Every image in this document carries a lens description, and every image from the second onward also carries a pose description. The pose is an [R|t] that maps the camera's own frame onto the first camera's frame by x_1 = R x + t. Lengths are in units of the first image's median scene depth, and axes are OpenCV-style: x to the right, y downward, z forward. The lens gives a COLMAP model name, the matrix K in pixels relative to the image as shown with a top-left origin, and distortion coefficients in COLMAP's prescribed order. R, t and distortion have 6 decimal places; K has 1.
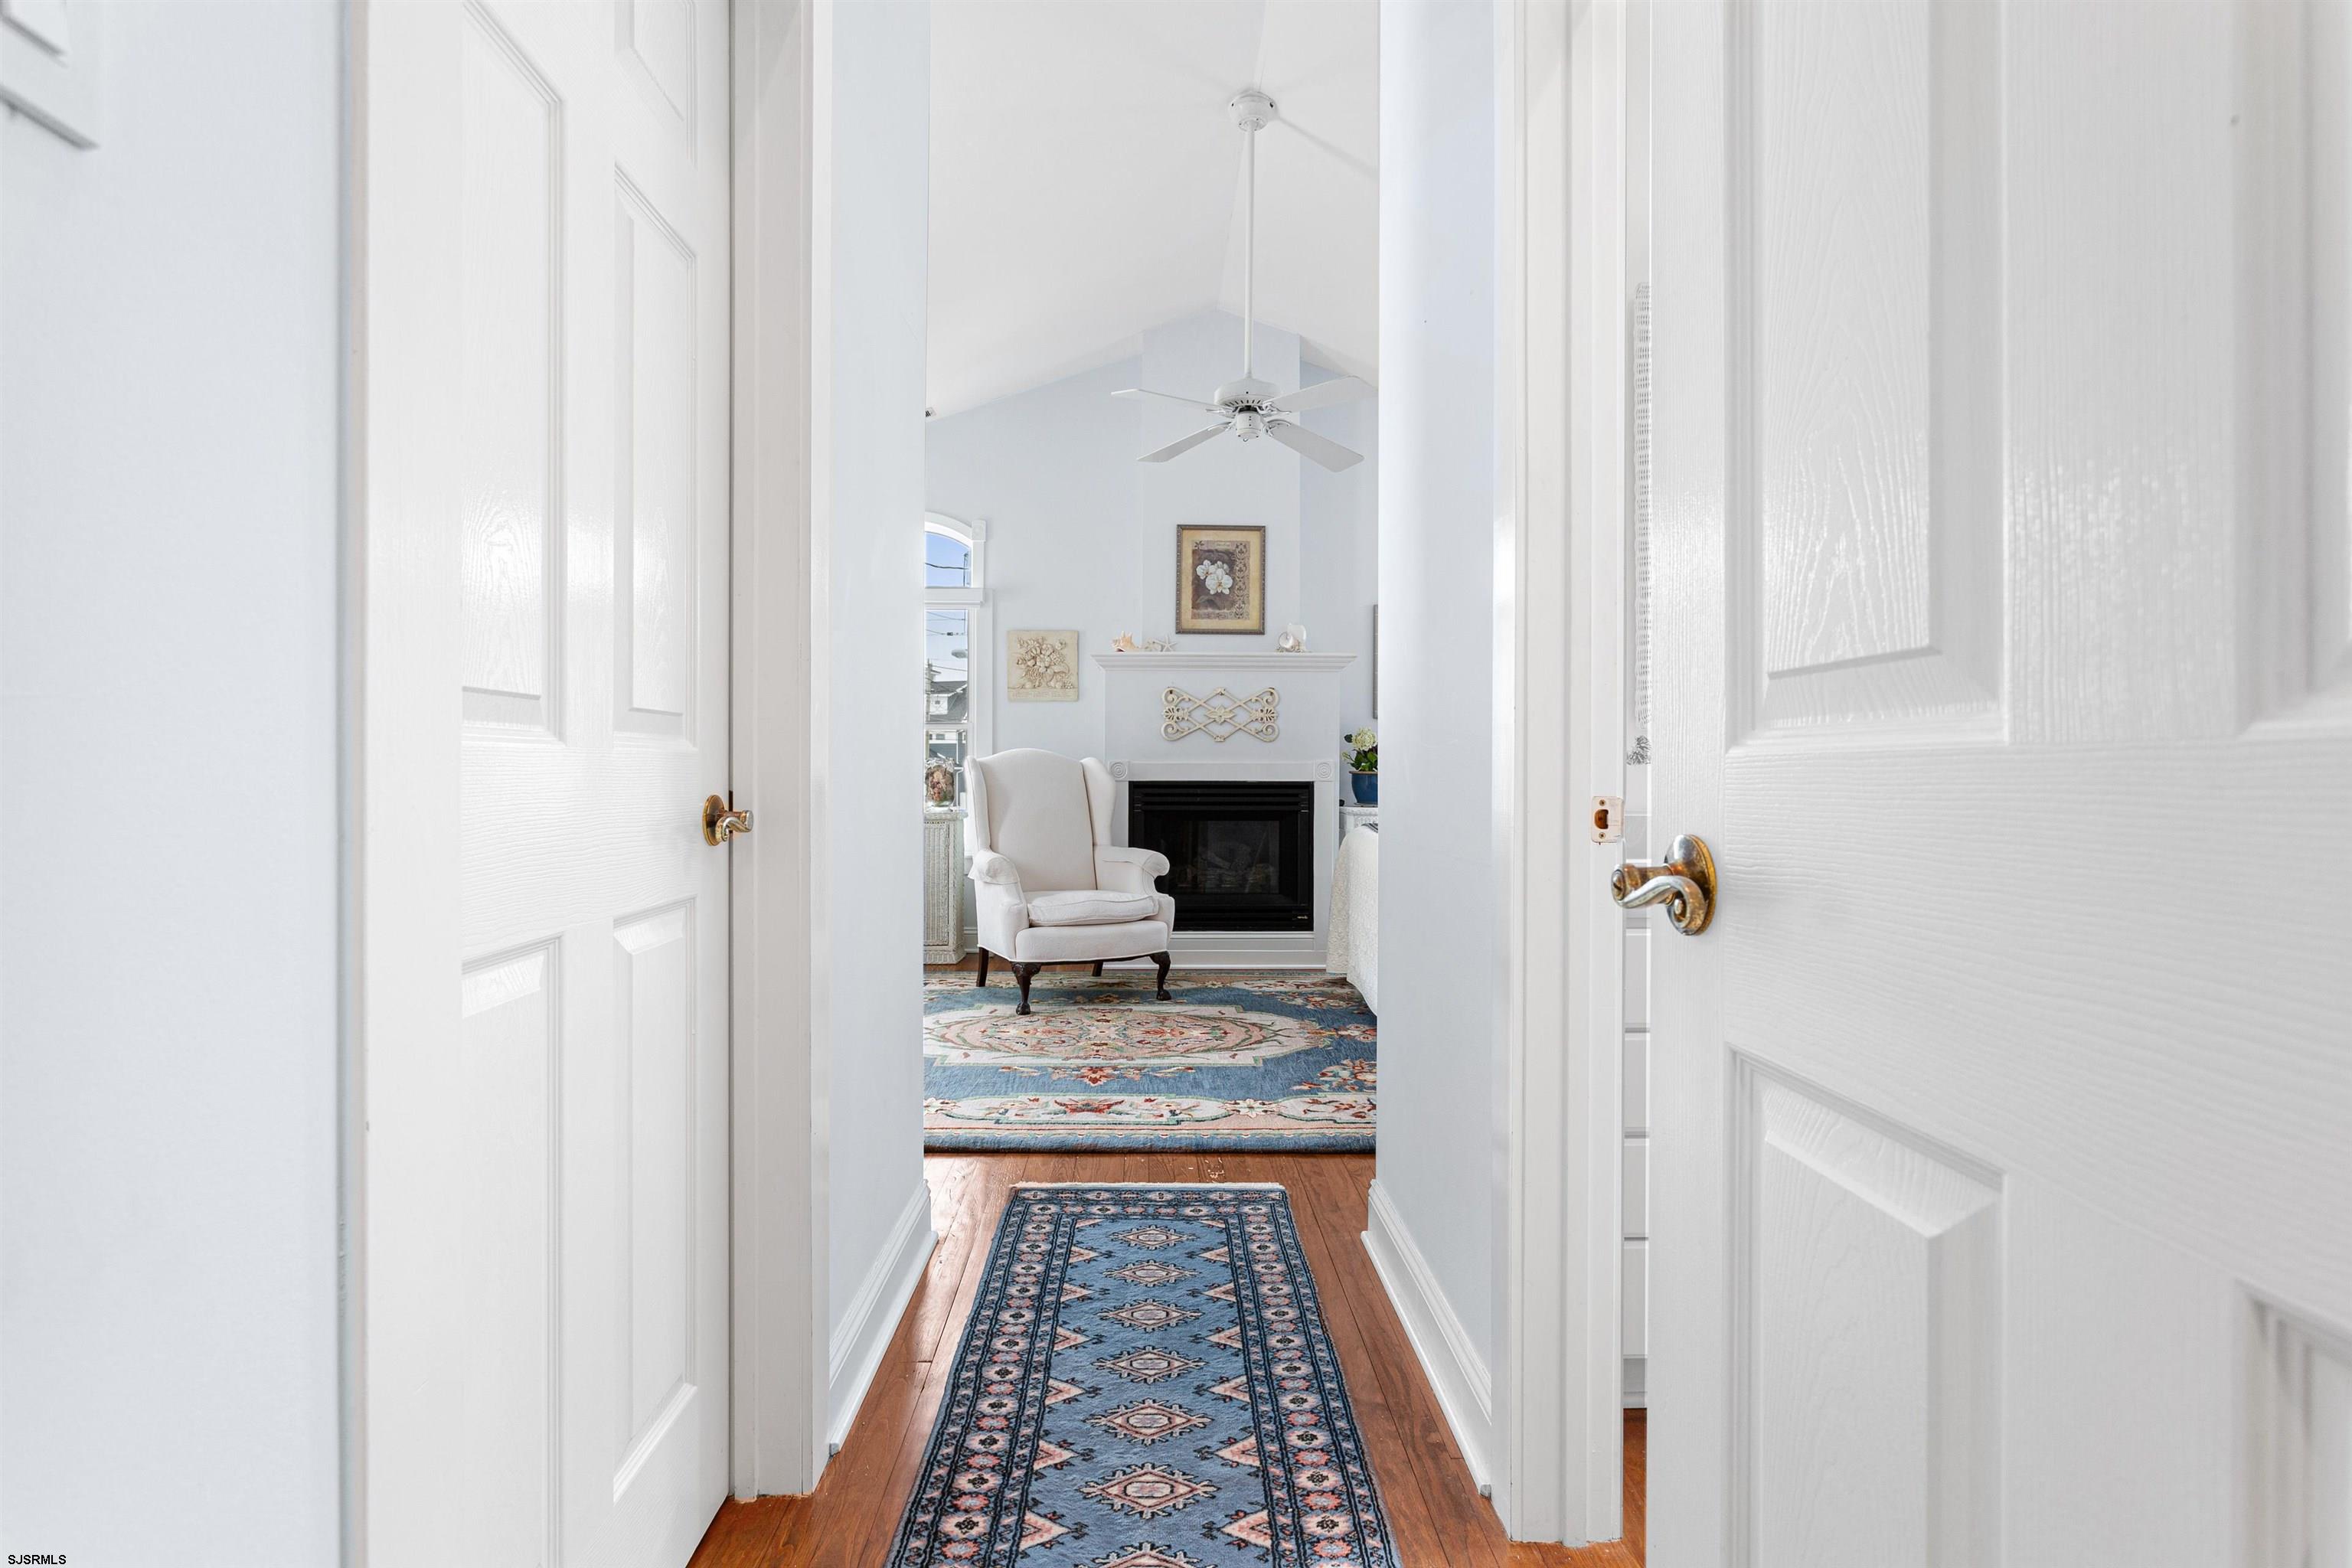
lens RADIAL K [[1123.7, 0, 1183.4], [0, 1123.7, 778.5], [0, 0, 1]] dist [-0.009858, 0.004249]
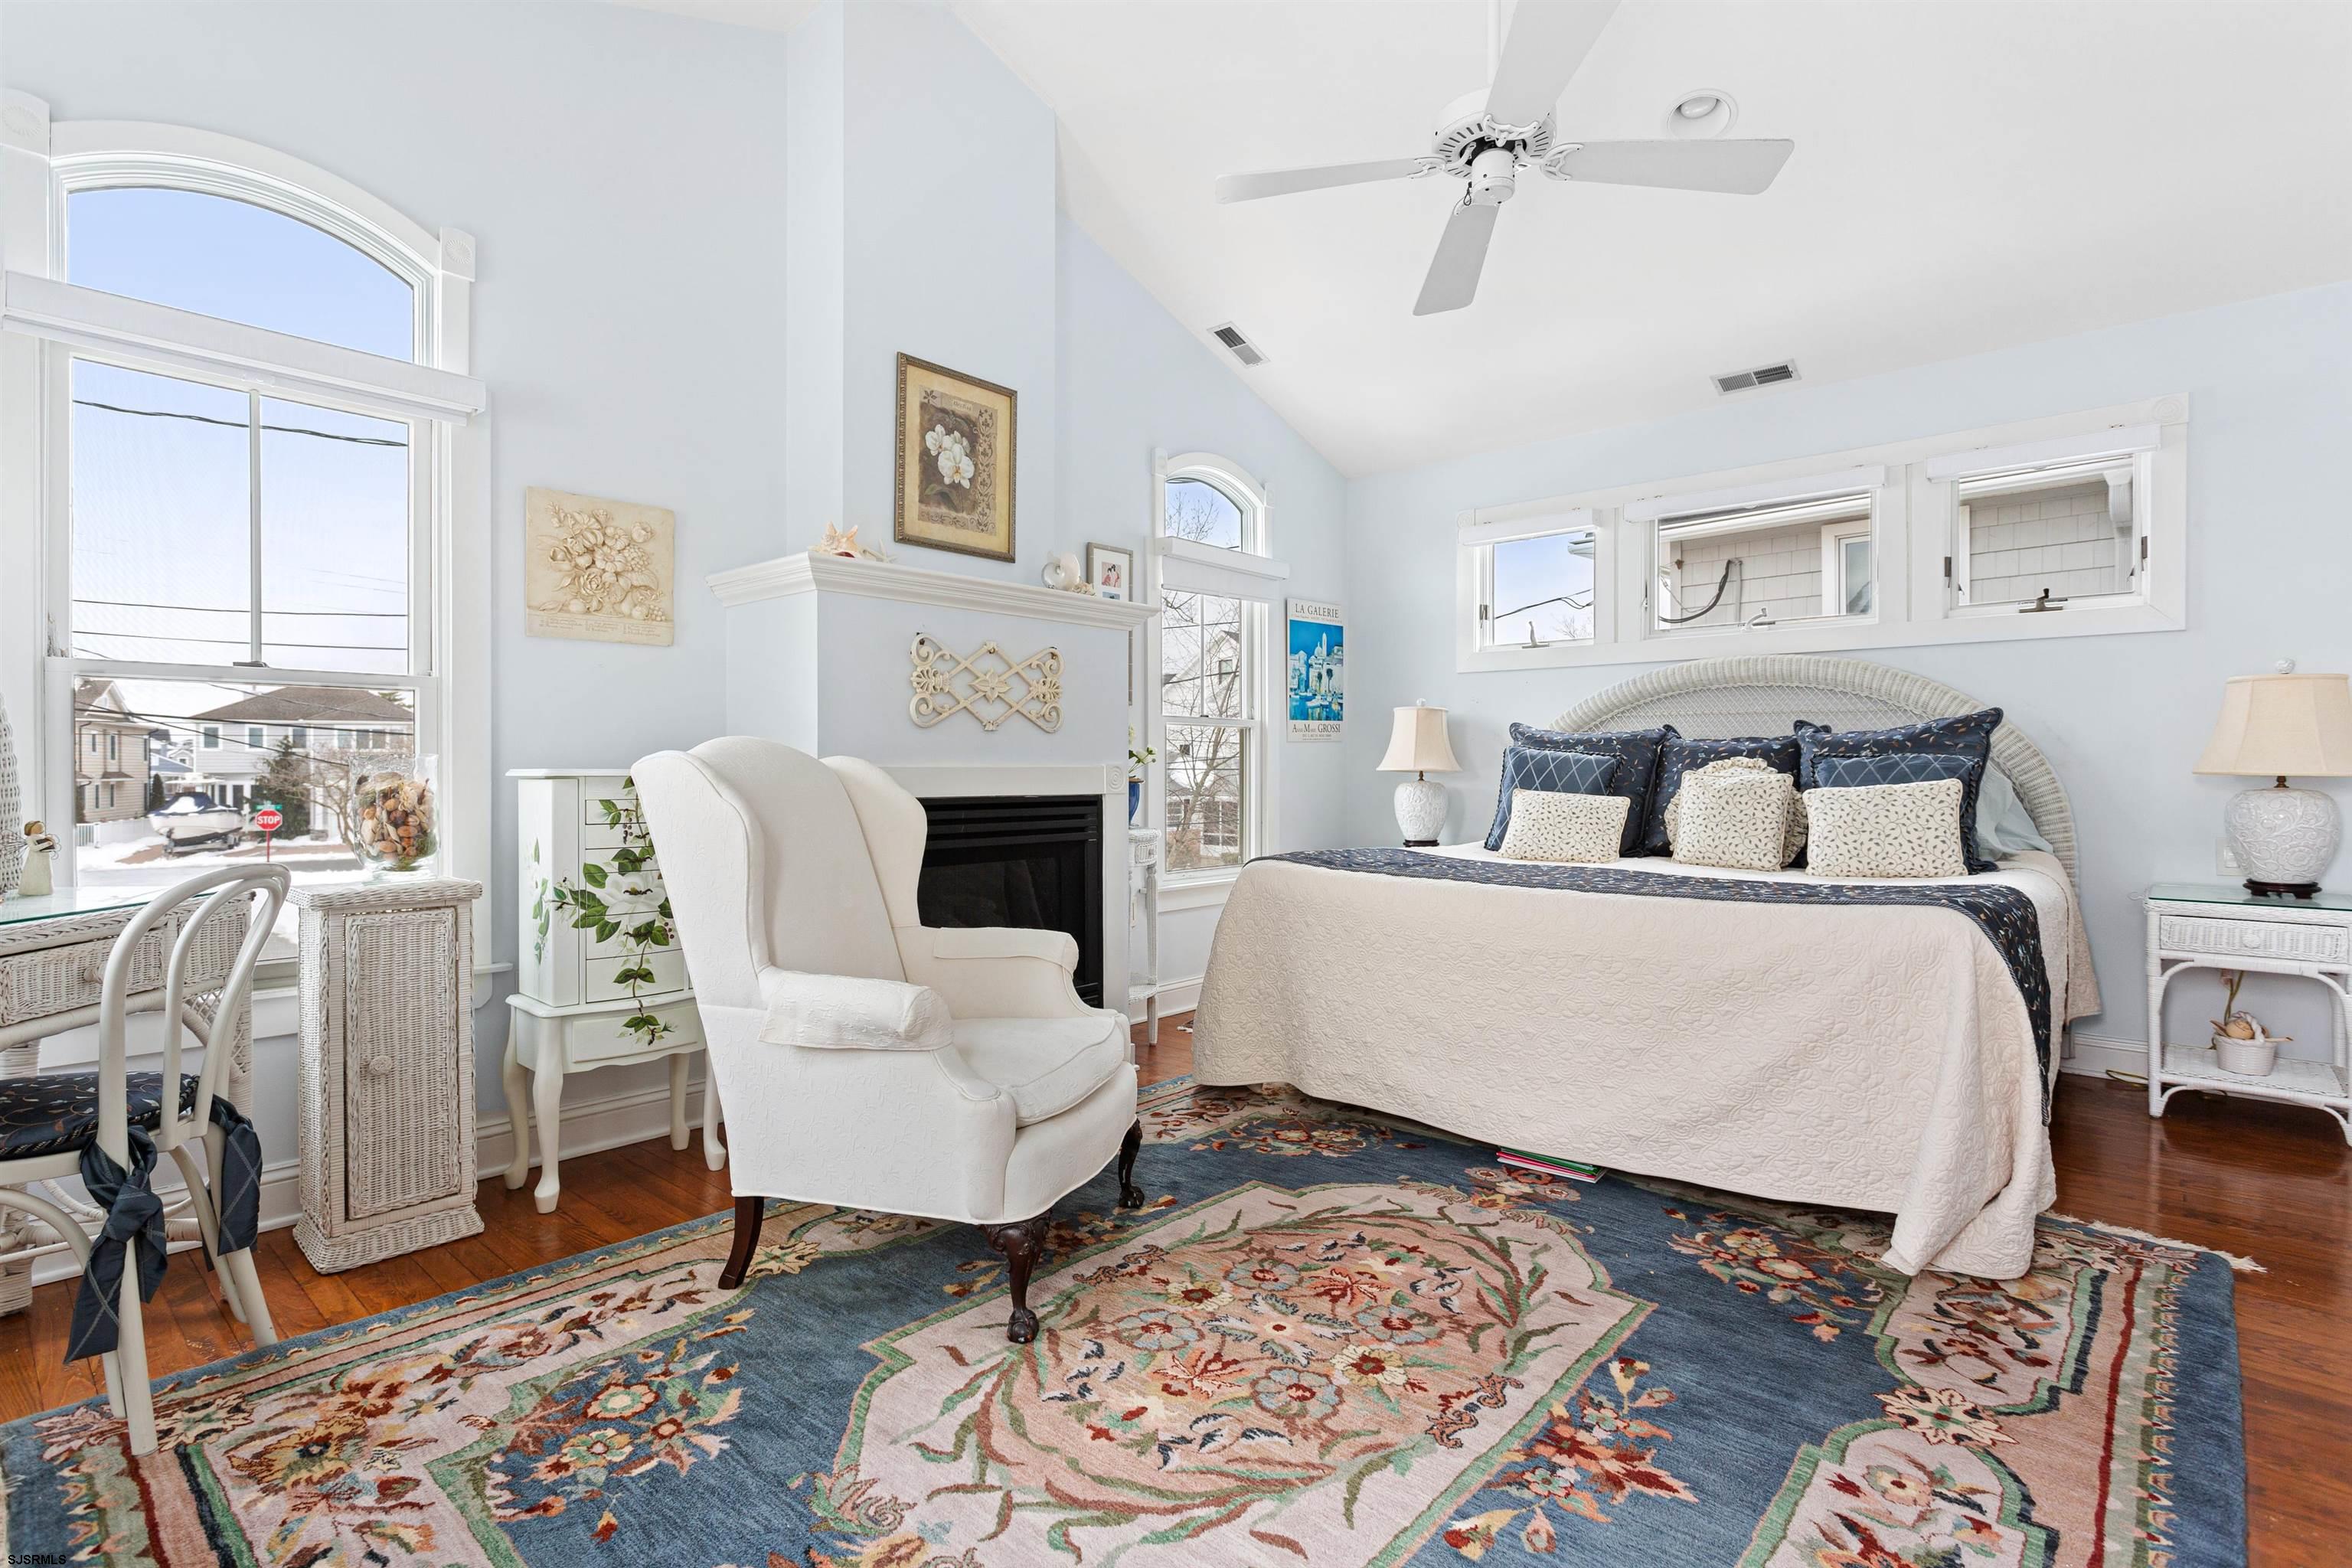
lens RADIAL K [[1123.7, 0, 1170.2], [0, 1123.7, 777.9], [0, 0, 1]] dist [-0.009858, 0.004249]
pose [[0.699568, -0.006644, 0.714535, -0.319505], [0.006251, 0.999975, 0.003178, -0.008842], [-0.714539, 0.002243, 0.699592, 0.497488]]
